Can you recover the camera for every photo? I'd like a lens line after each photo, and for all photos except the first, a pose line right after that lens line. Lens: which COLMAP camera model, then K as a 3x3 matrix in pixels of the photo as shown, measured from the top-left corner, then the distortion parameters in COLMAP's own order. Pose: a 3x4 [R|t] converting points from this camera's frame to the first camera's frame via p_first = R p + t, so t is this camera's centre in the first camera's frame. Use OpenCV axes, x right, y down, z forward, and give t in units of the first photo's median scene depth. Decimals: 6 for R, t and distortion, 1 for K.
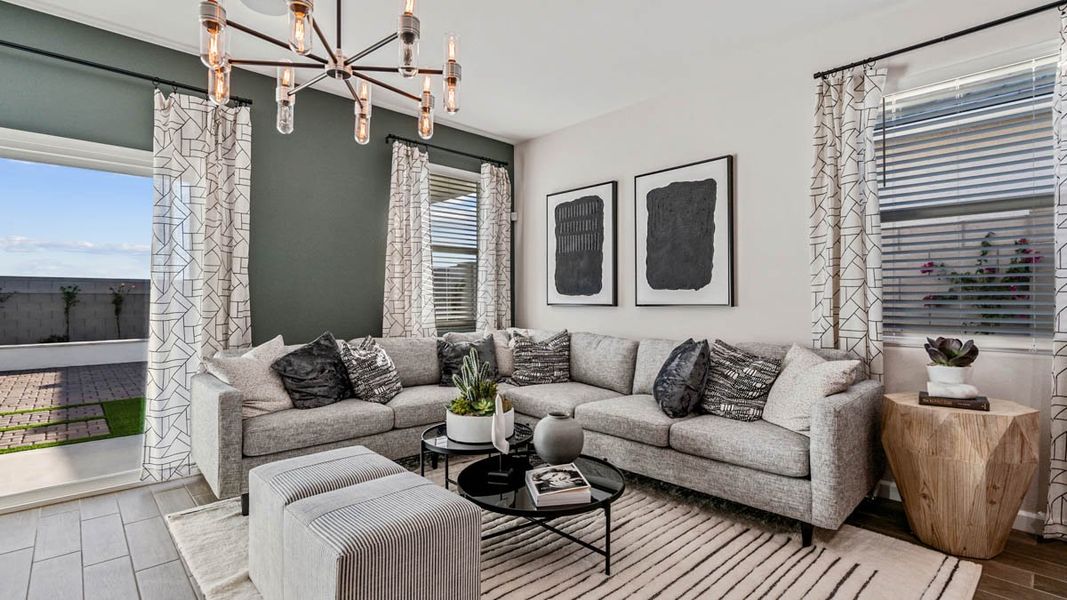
lens RADIAL K [[495.3, 0, 540.1], [0, 495.3, 300.3], [0, 0, 1]] dist [-0.013023, 0.006180]
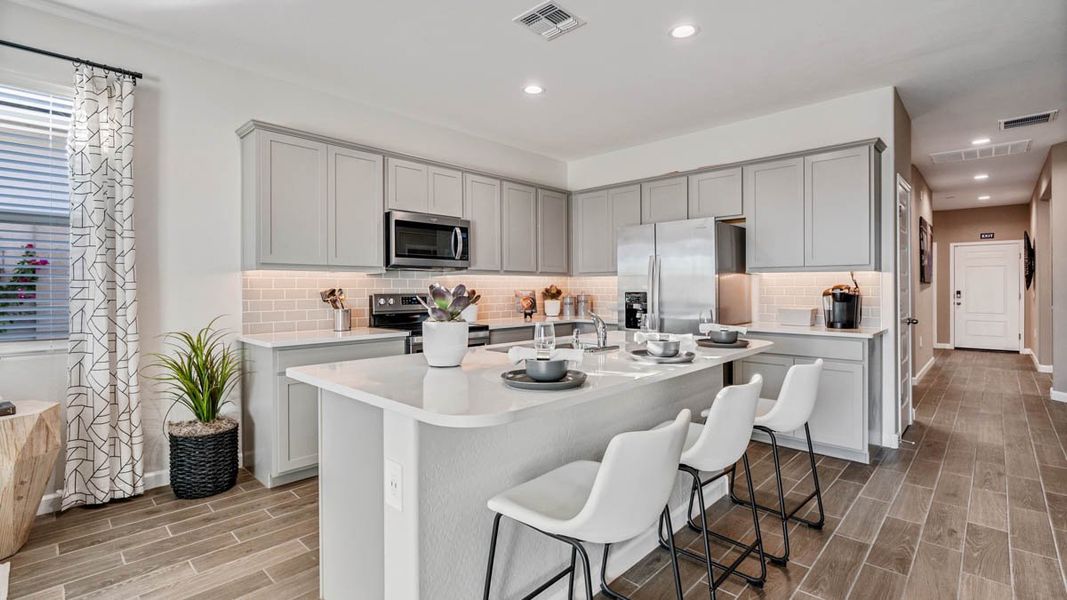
lens RADIAL K [[495.3, 0, 534.0], [0, 495.3, 291.0], [0, 0, 1]] dist [-0.013023, 0.006180]
pose [[-0.025985, -0.005715, 0.999646, -0.133764], [0.002788, 0.999979, 0.005790, -0.032631], [-0.999658, 0.002937, -0.025969, -0.069295]]
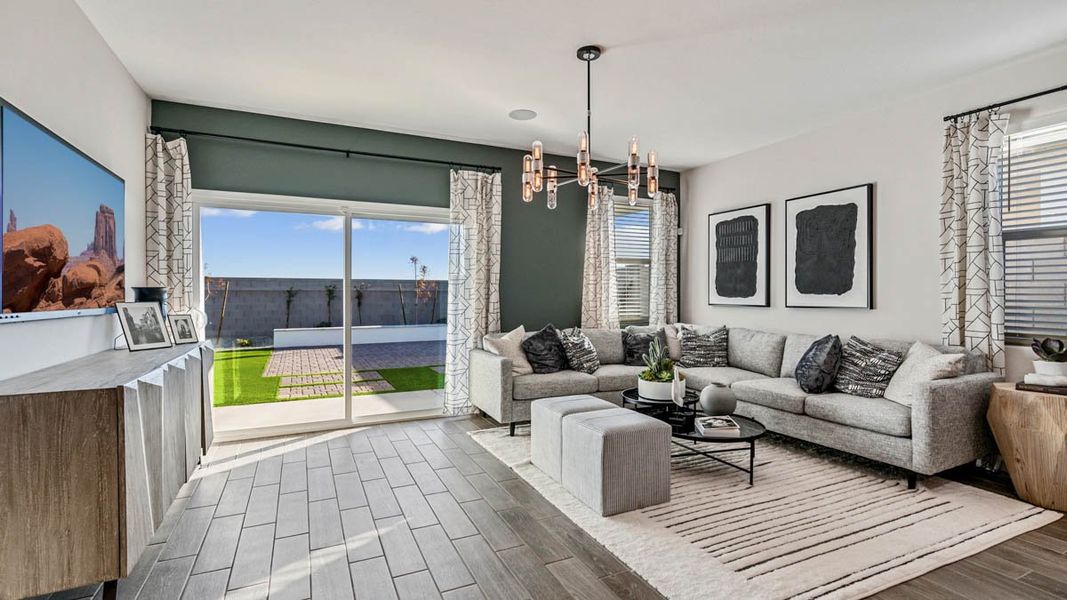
lens RADIAL K [[495.3, 0, 541.5], [0, 495.3, 298.2], [0, 0, 1]] dist [-0.013023, 0.006180]
pose [[0.953414, 0.004600, -0.301629, -0.016156], [-0.001971, 0.999957, 0.009020, -0.025670], [0.301657, -0.008005, 0.953383, -0.424200]]
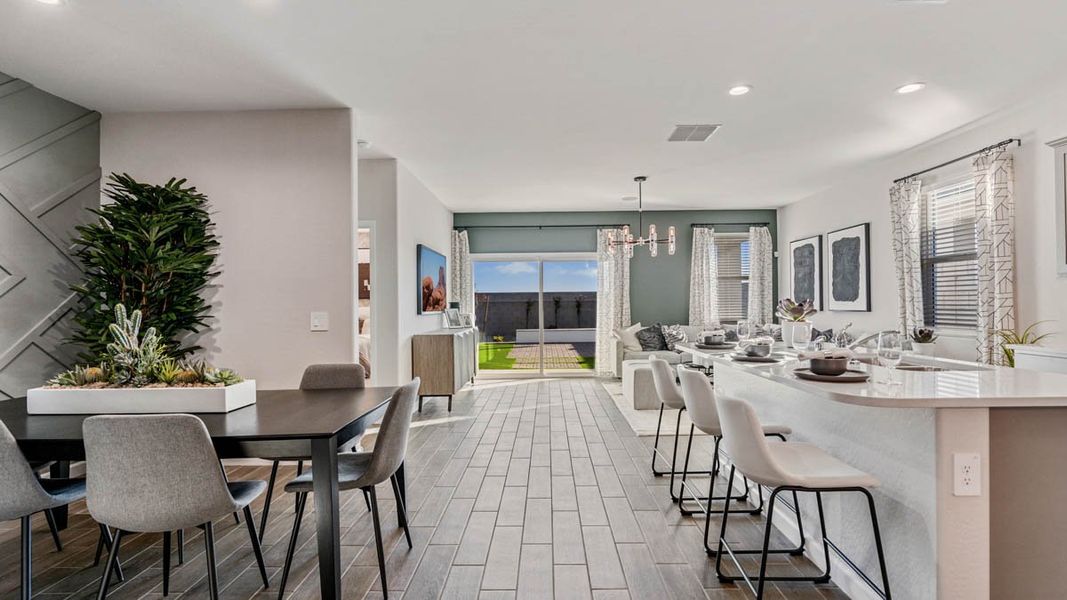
lens RADIAL K [[495.3, 0, 543.2], [0, 495.3, 303.4], [0, 0, 1]] dist [-0.013023, 0.006180]
pose [[0.718805, -0.005897, -0.695186, 0.835409], [0.008639, 0.999963, 0.000450, -0.028637], [0.695158, -0.006329, 0.718829, -1.091902]]
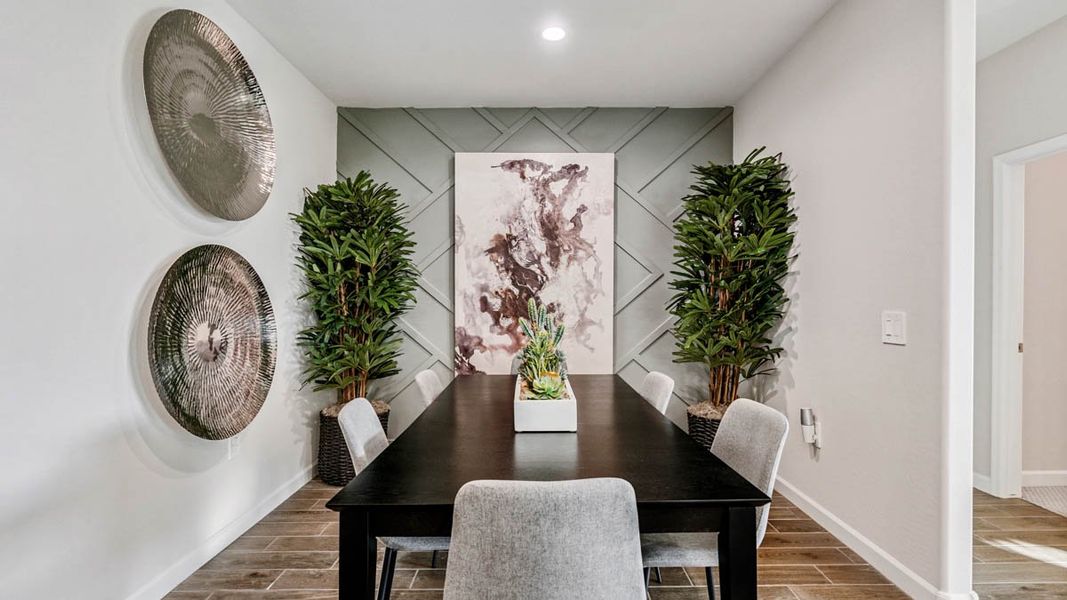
lens RADIAL K [[495.3, 0, 526.0], [0, 495.3, 307.2], [0, 0, 1]] dist [-0.013023, 0.006180]
pose [[-0.696053, 0.017159, -0.717786, 0.442352], [0.009800, 0.999848, 0.014399, -0.031984], [0.717924, 0.002989, -0.696115, -0.491267]]
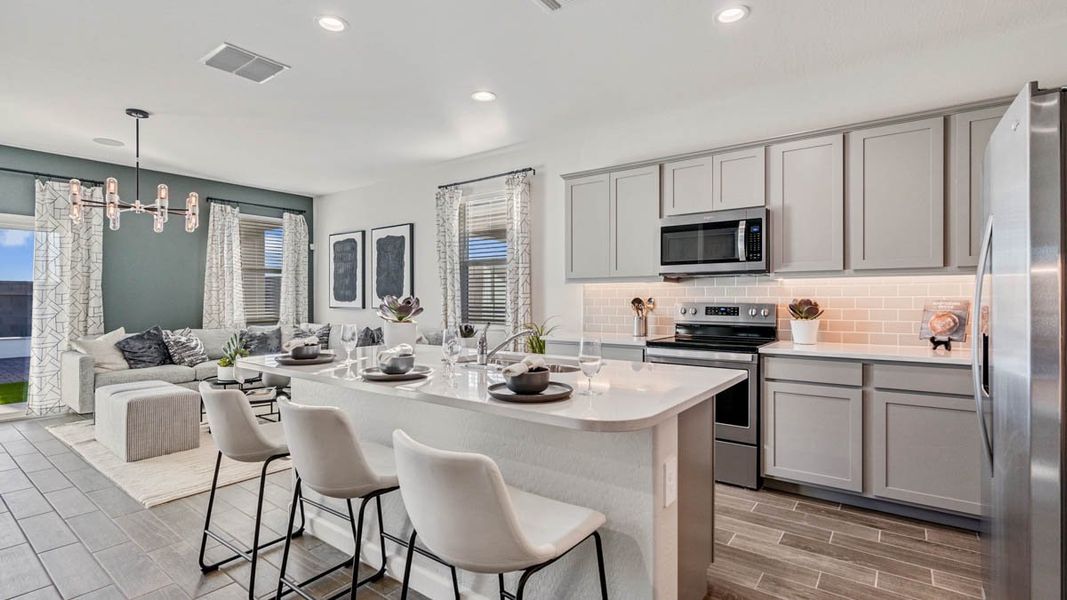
lens RADIAL K [[495.3, 0, 539.9], [0, 495.3, 300.4], [0, 0, 1]] dist [-0.013023, 0.006180]
pose [[0.986005, 0.001306, 0.166708, 0.593736], [-0.001780, 0.999995, 0.002697, -0.027447], [-0.166703, -0.002956, 0.986003, -0.885017]]
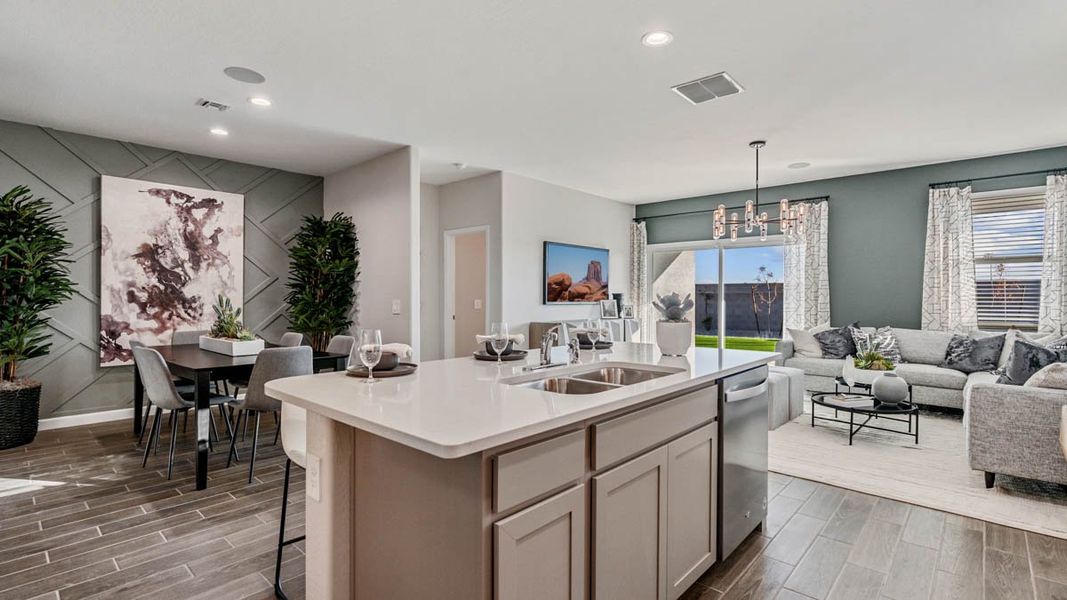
lens RADIAL K [[495.3, 0, 548.7], [0, 495.3, 300.8], [0, 0, 1]] dist [-0.013023, 0.006180]
pose [[0.080797, 0.012983, -0.996646, 1.286182], [-0.001282, 0.999916, 0.012922, -0.031835], [0.996730, 0.000233, 0.080807, -0.226144]]
